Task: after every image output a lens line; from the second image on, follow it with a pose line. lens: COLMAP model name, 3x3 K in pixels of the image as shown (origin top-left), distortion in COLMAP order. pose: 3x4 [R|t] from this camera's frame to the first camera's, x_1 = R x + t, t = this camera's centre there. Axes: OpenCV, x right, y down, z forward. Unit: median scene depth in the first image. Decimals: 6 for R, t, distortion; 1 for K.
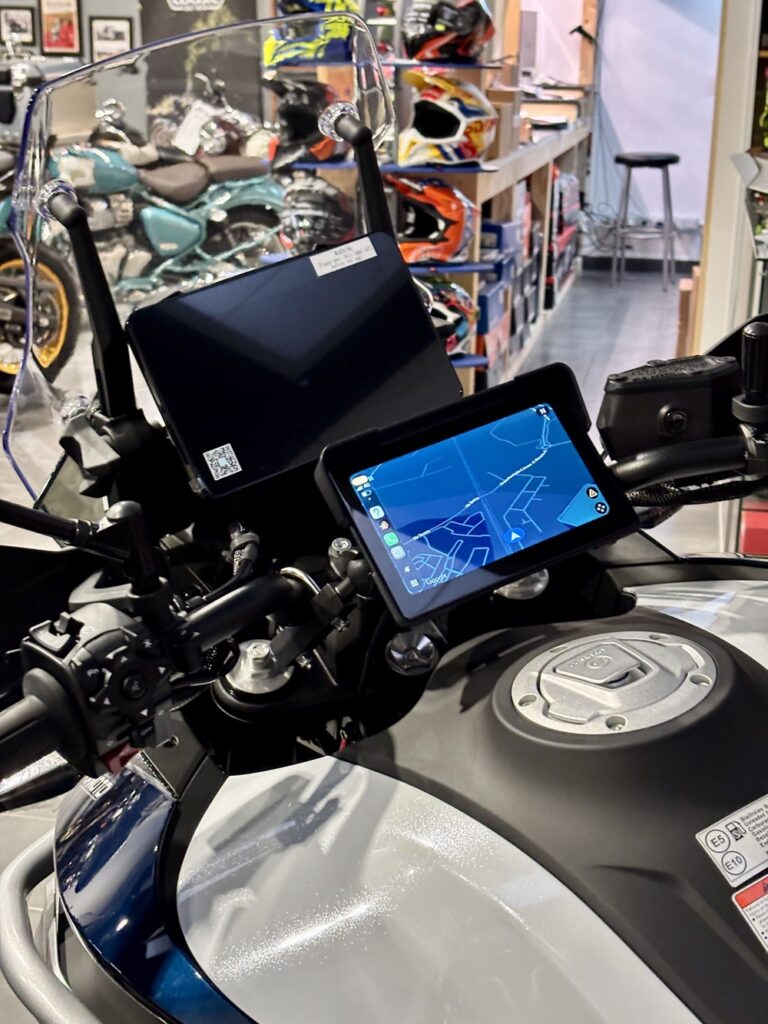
lens RADIAL K [[1561.1, 0, 378.9], [0, 1561.1, 517.1], [0, 0, 1]] dist [0.213253, -0.881681]
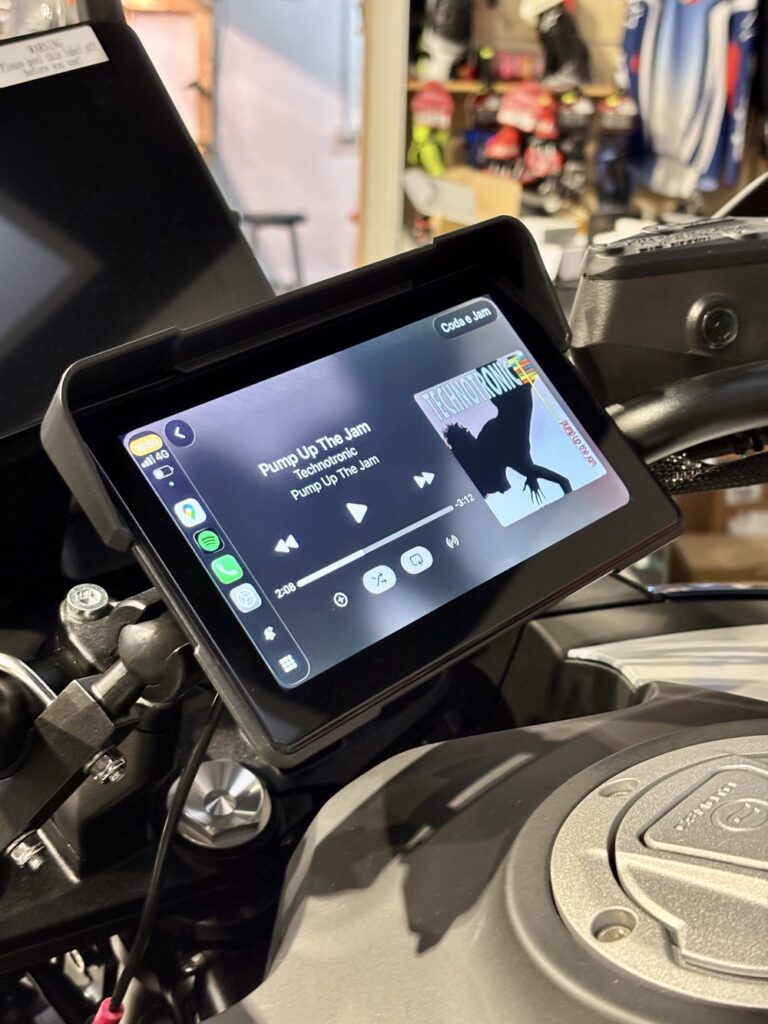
lens RADIAL K [[1561.1, 0, 378.9], [0, 1561.1, 517.1], [0, 0, 1]] dist [0.213253, -0.881681]
pose [[0.969757, -0.045961, 0.239706, -0.054256], [0.058417, 0.997272, -0.045114, 0.020815], [-0.236979, 0.057753, 0.969797, 0.523795]]
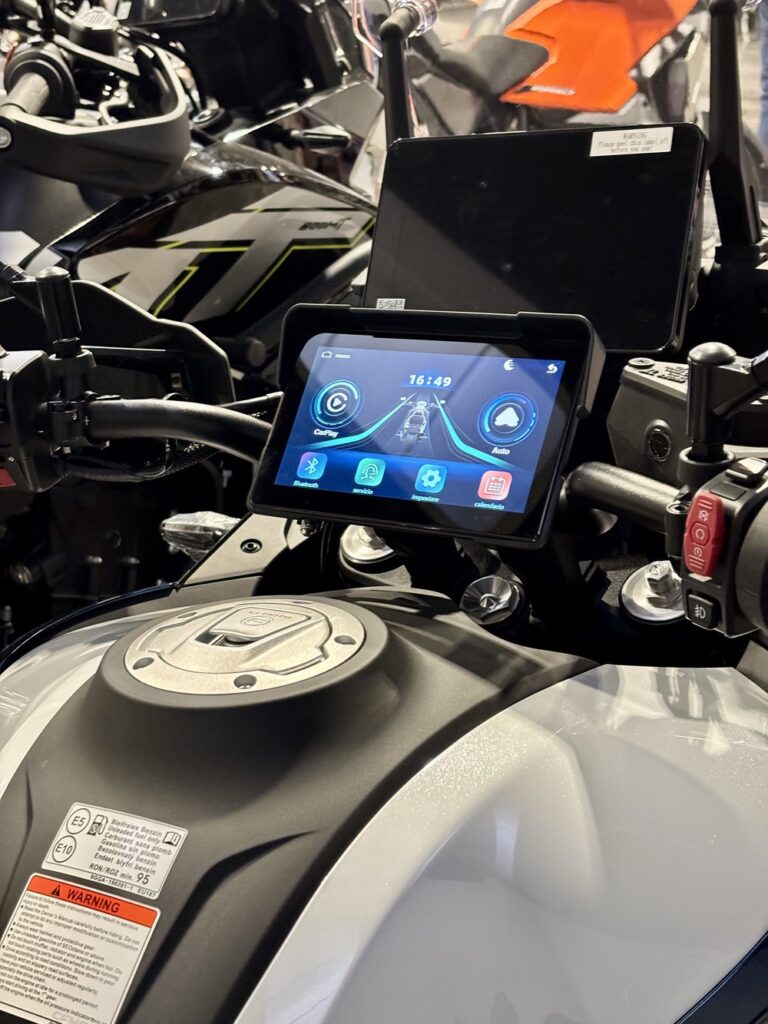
lens RADIAL K [[1561.1, 0, 378.9], [0, 1561.1, 517.1], [0, 0, 1]] dist [0.213253, -0.881681]
pose [[0.476065, 0.410980, -0.777469, 0.717879], [-0.341553, 0.901085, 0.267182, -0.184491], [0.810372, 0.138351, 0.569347, 0.499913]]
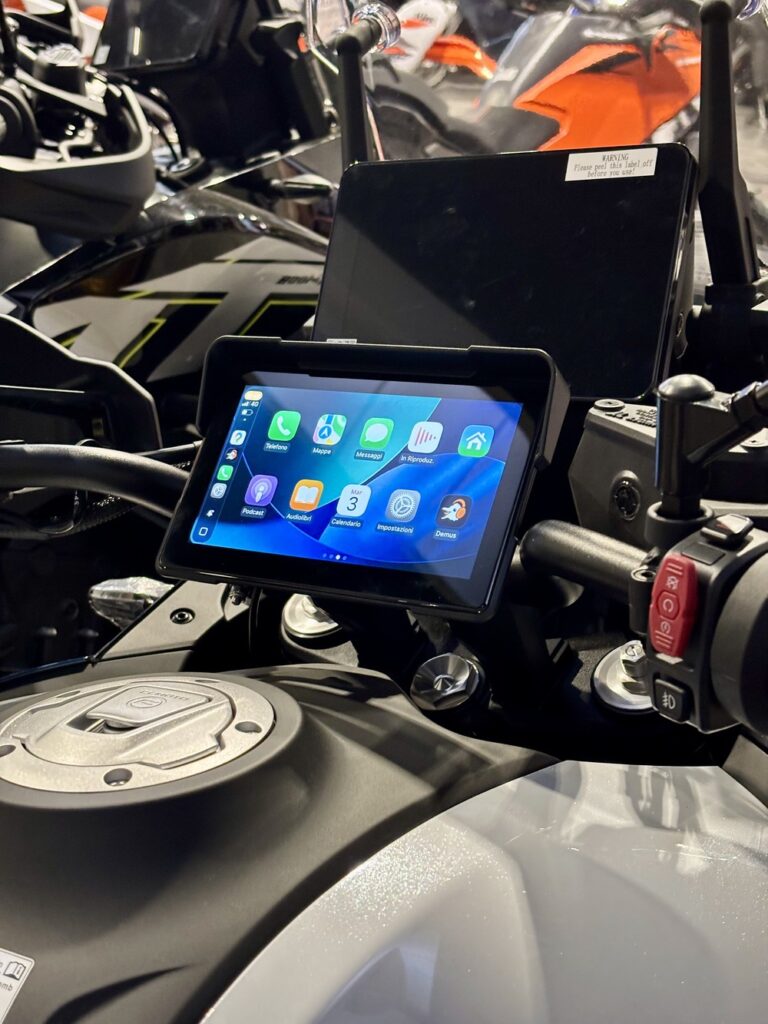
lens RADIAL K [[1558.8, 0, 396.2], [0, 1558.8, 527.2], [0, 0, 1]] dist [0.217906, -0.925879]
pose [[0.469010, 0.384269, -0.795215, 0.646656], [-0.357726, 0.905876, 0.226760, -0.160951], [0.807503, 0.178117, 0.562328, 0.601924]]
